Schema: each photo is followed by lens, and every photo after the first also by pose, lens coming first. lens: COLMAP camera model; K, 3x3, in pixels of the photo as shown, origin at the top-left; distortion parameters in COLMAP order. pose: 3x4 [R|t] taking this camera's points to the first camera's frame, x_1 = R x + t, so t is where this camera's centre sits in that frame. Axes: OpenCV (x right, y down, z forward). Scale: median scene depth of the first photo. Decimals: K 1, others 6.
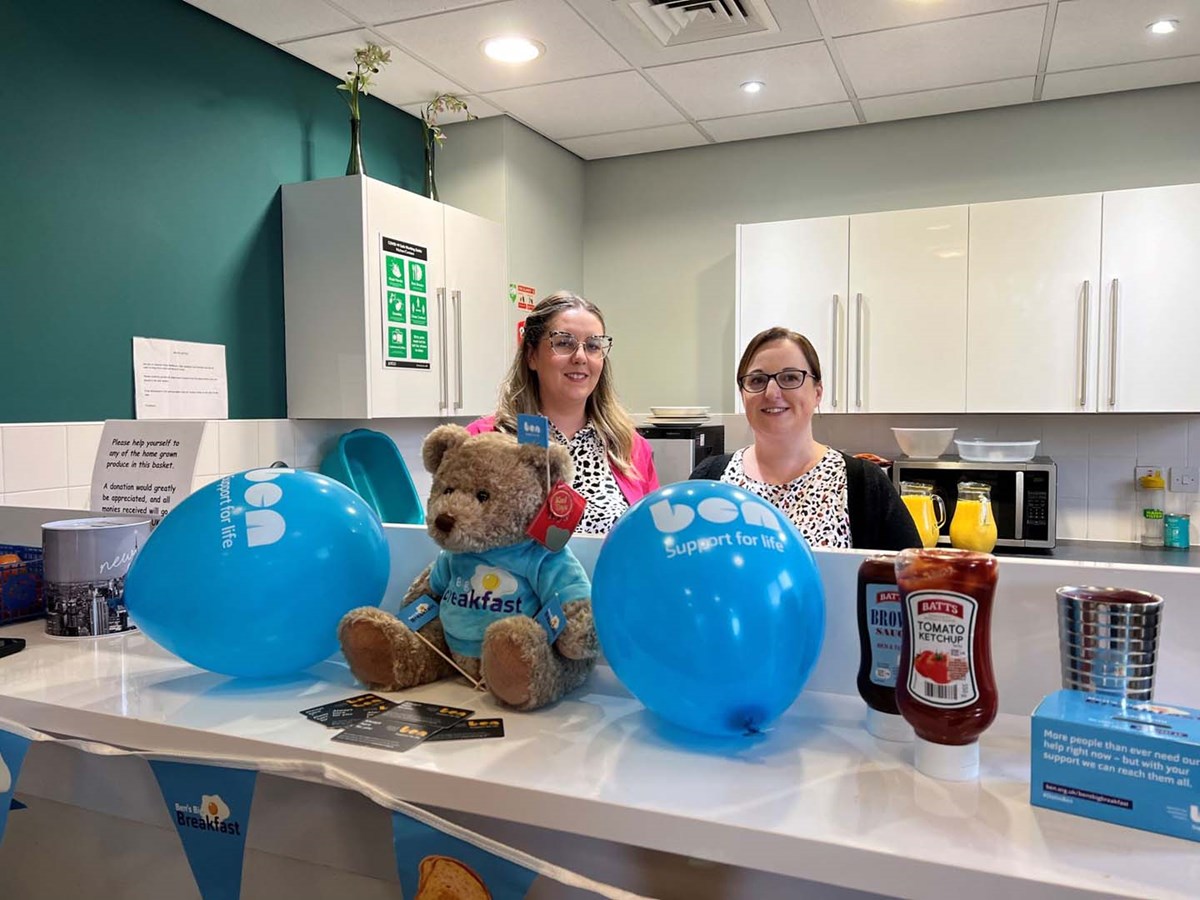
lens RADIAL K [[903.4, 0, 603.8], [0, 903.4, 455.9], [0, 0, 1]] dist [0.045159, -0.000582]
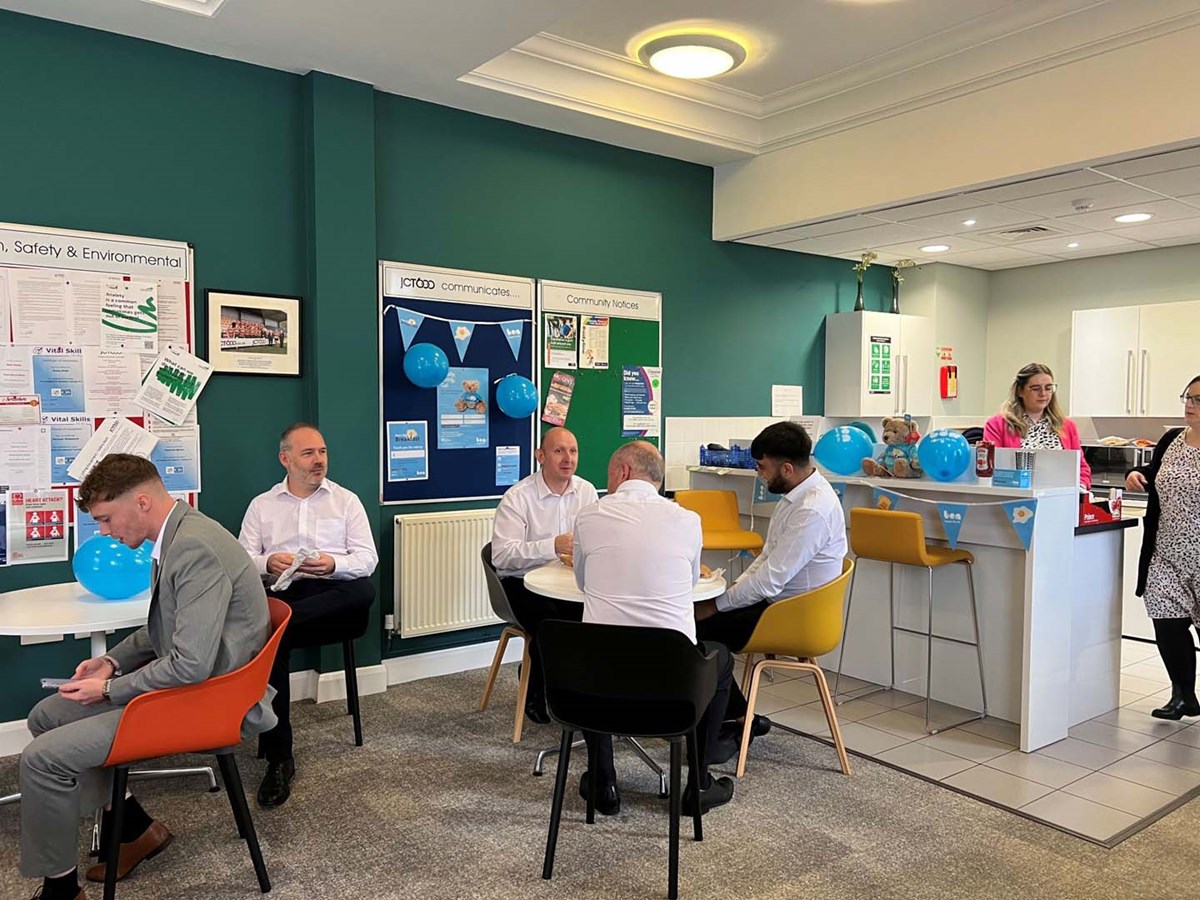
lens RADIAL K [[903.4, 0, 600.2], [0, 903.4, 455.5], [0, 0, 1]] dist [0.045159, -0.000582]
pose [[0.871983, 0.030090, -0.488611, 0.273961], [-0.032285, 0.999471, 0.003933, 0.065461], [0.488471, 0.012345, 0.872493, -1.257594]]
